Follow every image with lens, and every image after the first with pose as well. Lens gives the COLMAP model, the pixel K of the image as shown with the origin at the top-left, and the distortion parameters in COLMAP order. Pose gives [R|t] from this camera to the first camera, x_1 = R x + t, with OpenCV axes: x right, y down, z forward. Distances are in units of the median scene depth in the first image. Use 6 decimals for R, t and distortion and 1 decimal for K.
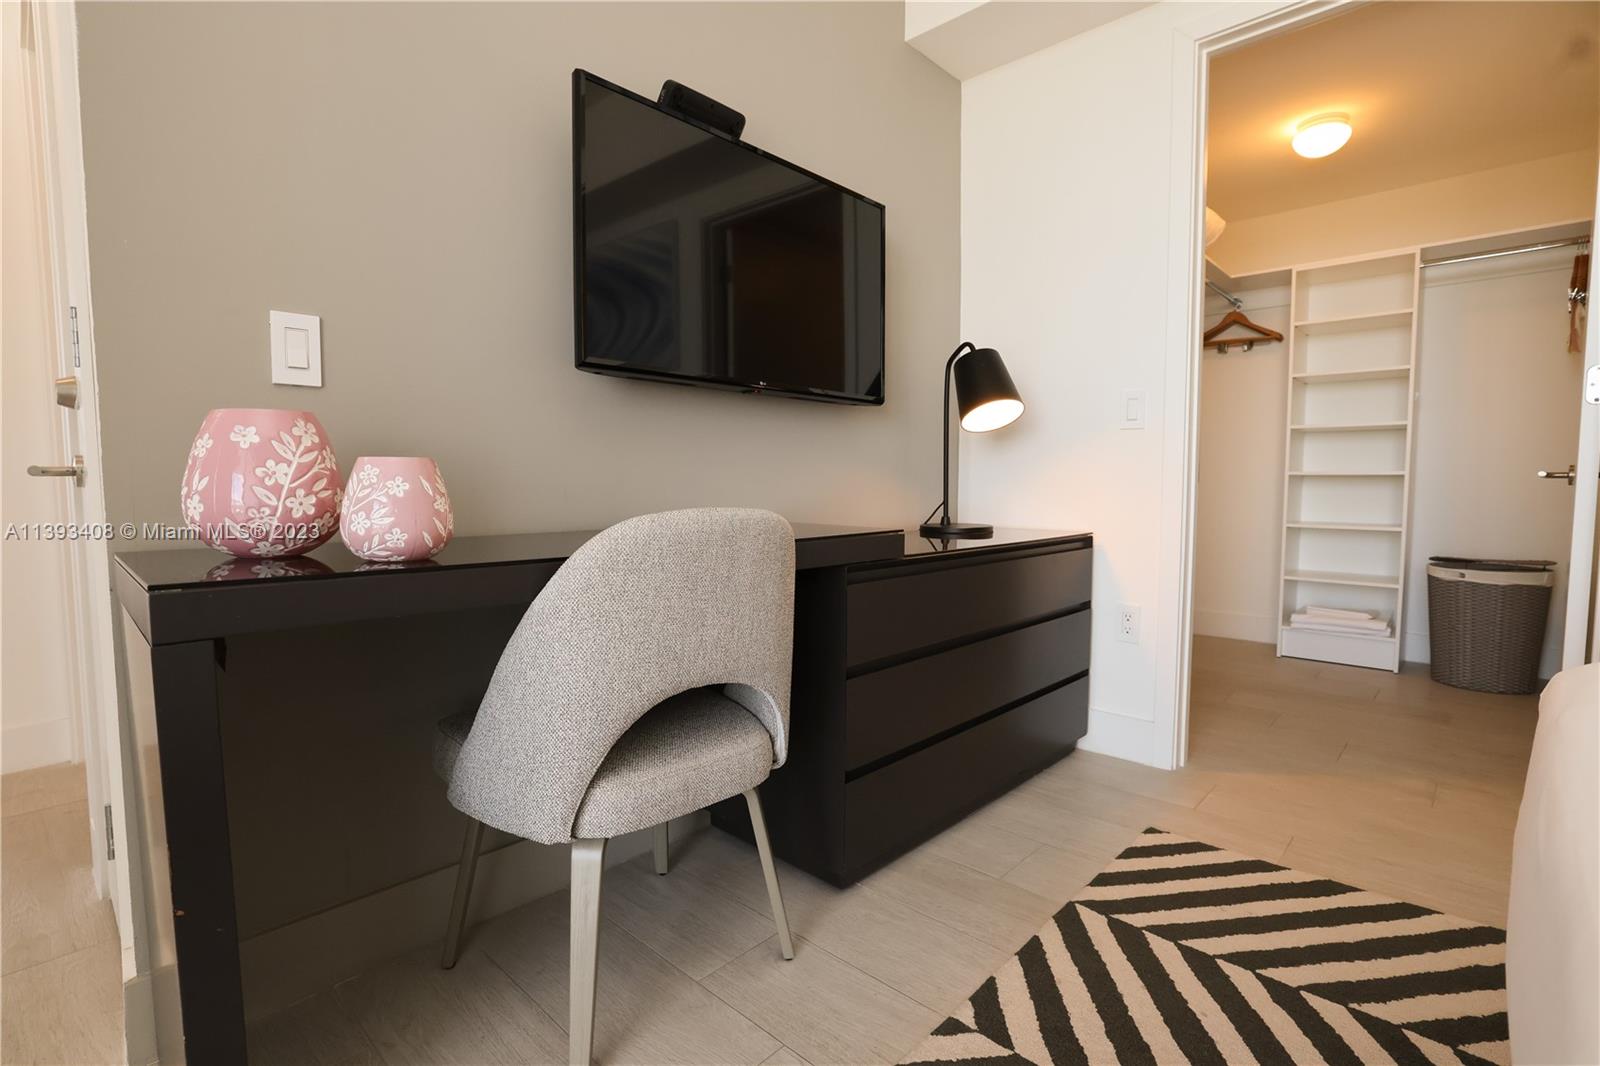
lens RADIAL K [[732.3, 0, 800.0], [0, 732.3, 533.0], [0, 0, 1]] dist [-0.025361, 0.000903]
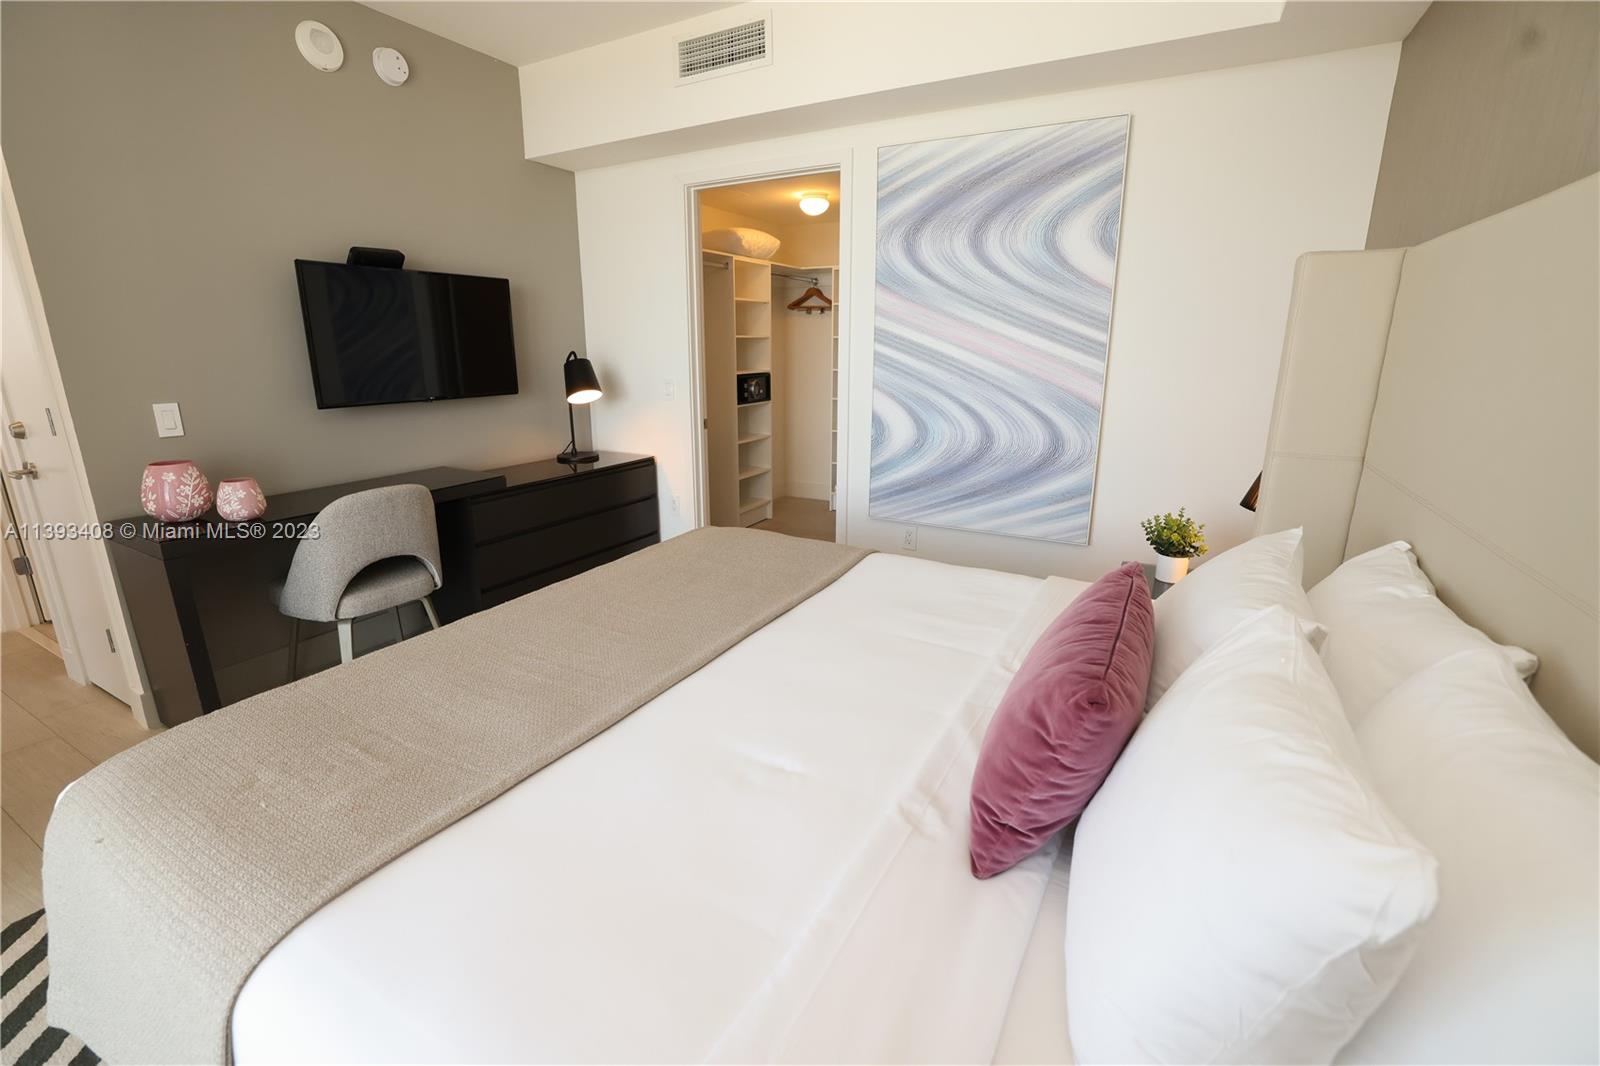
lens RADIAL K [[679.3, 0, 789.9], [0, 679.3, 516.7], [0, 0, 1]] dist [-0.034156, 0.010257]
pose [[0.971049, -0.057482, 0.231861, 0.499055], [0.014277, 0.982847, 0.183872, -0.243002], [-0.238453, -0.175238, 0.955213, -1.101388]]
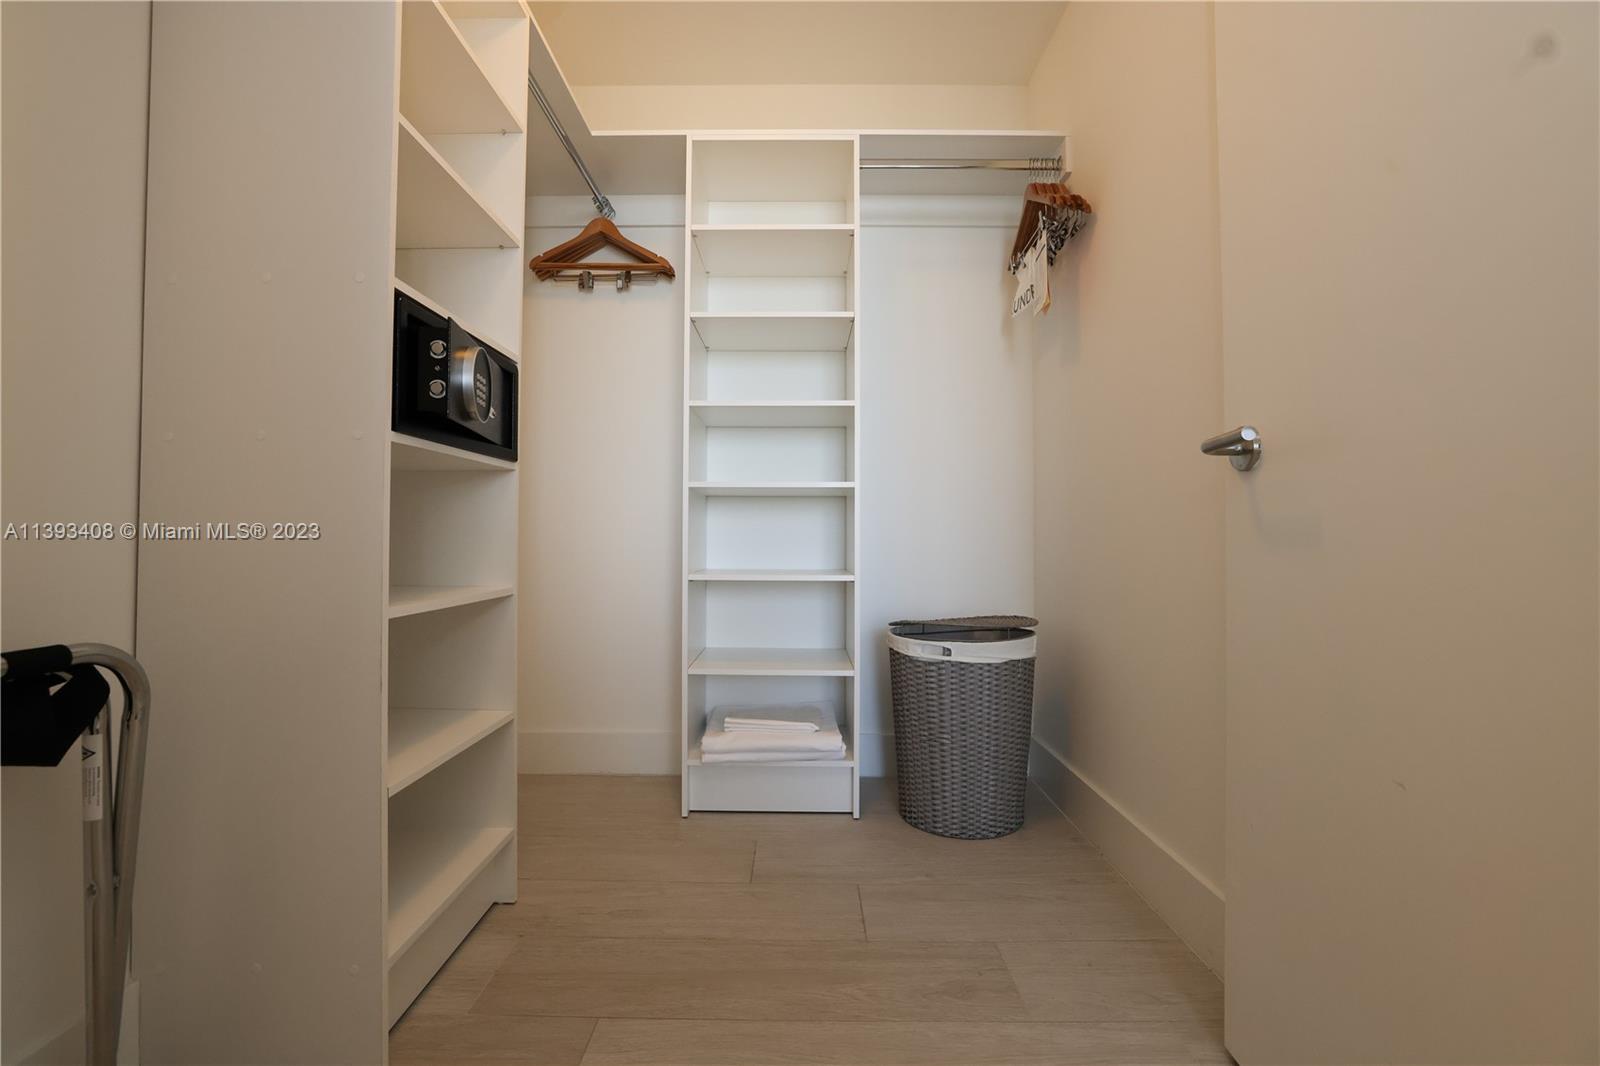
lens RADIAL K [[679.3, 0, 789.9], [0, 679.3, 516.7], [0, 0, 1]] dist [-0.034156, 0.010257]
pose [[0.726565, 0.022856, 0.686718, 0.857455], [0.046618, 0.995504, -0.082457, -0.024825], [-0.685515, 0.091924, 0.722233, 1.315080]]
